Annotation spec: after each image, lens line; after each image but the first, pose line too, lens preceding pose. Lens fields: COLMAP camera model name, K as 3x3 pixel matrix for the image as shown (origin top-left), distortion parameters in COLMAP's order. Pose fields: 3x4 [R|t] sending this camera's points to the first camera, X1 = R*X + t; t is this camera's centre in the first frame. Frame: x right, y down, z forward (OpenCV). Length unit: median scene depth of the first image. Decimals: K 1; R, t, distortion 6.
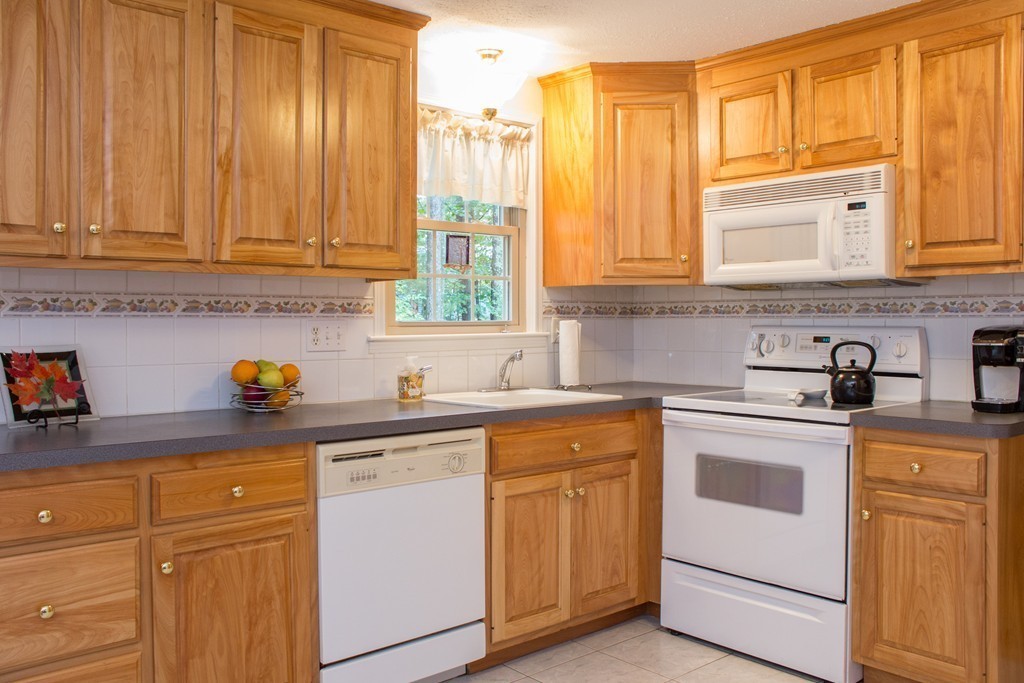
lens RADIAL K [[862.1, 0, 509.8], [0, 862.1, 327.5], [0, 0, 1]] dist [-0.114261, 0.135949]
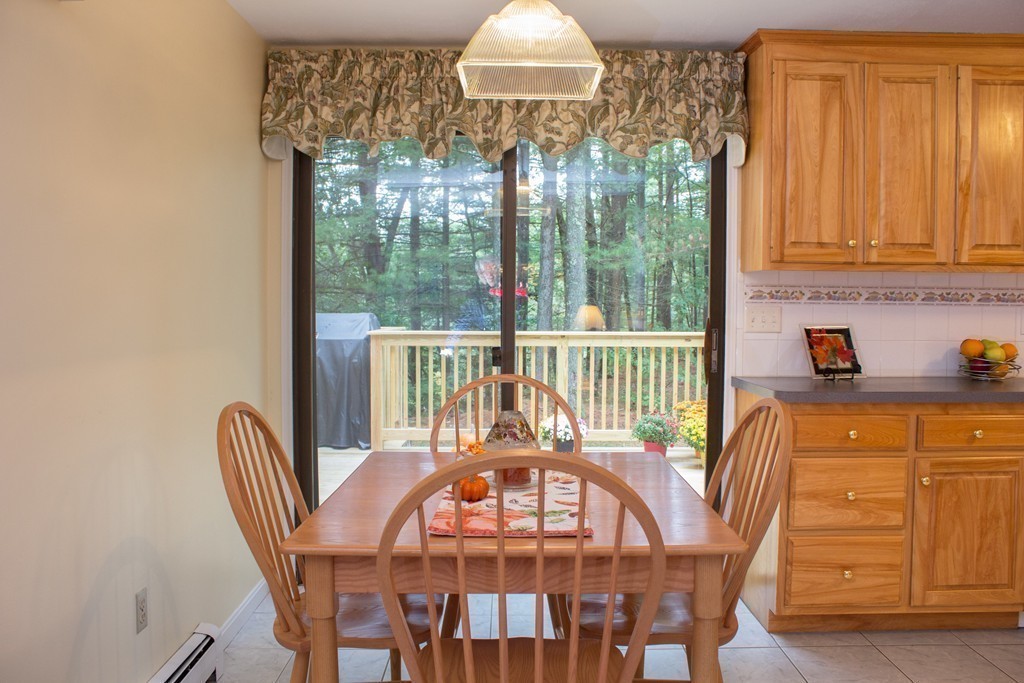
lens RADIAL K [[863.7, 0, 512.0], [0, 863.7, 341.5], [0, 0, 1]] dist [-0.161806, 0.150938]
pose [[0.755908, 0.034036, -0.653792, -0.014406], [-0.011935, 0.999198, 0.038219, 0.002175], [0.654569, -0.021087, 0.755708, -0.388063]]
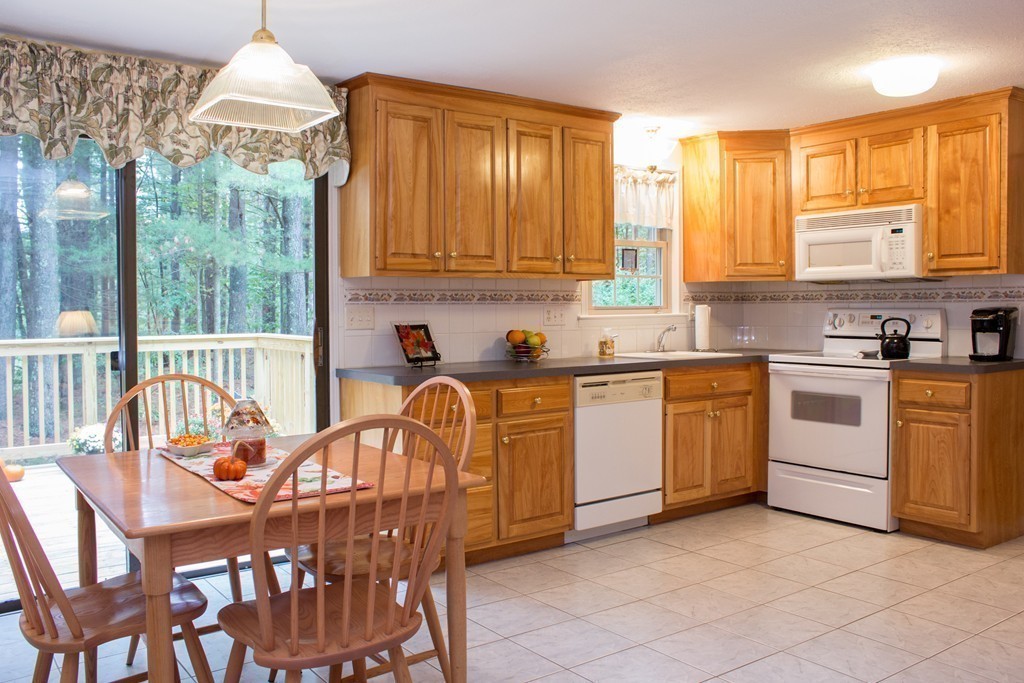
lens RADIAL K [[862.1, 0, 509.8], [0, 862.1, 327.5], [0, 0, 1]] dist [-0.114261, 0.135949]
pose [[0.996263, -0.003290, -0.086311, -0.174710], [0.004699, 0.999859, 0.016119, 0.006261], [0.086246, -0.016464, 0.996138, -0.644339]]
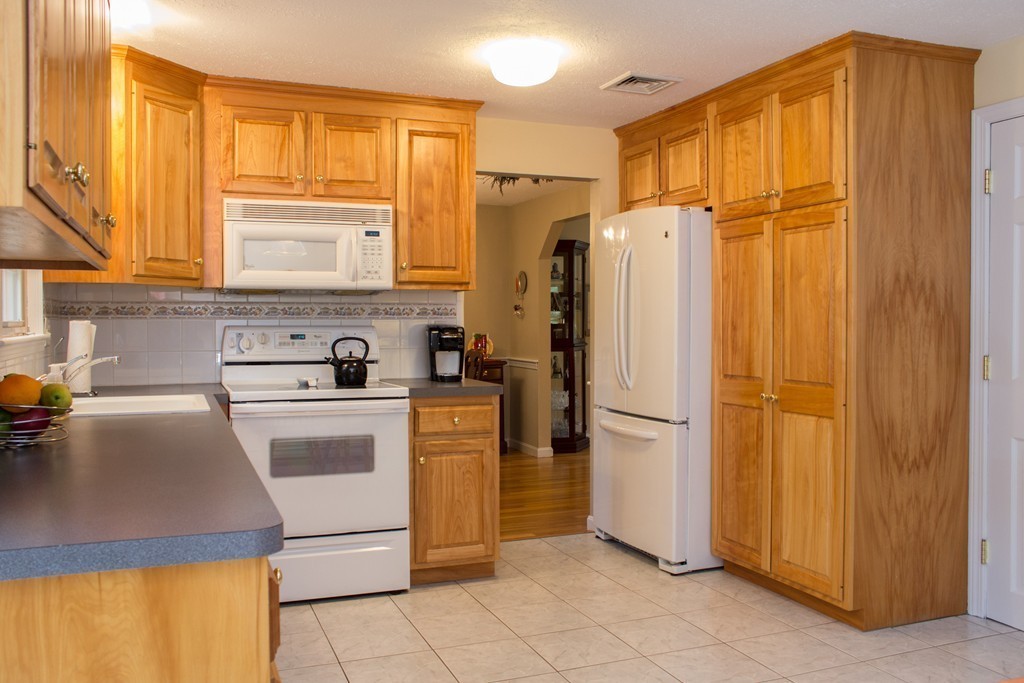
lens RADIAL K [[854.9, 0, 512.0], [0, 854.9, 341.5], [0, 0, 1]] dist [-0.154955, 0.241879]
pose [[0.335301, -0.017719, 0.941944, -0.794953], [0.009129, 0.999837, 0.015558, 0.005664], [-0.942067, 0.003383, 0.335408, 0.370536]]
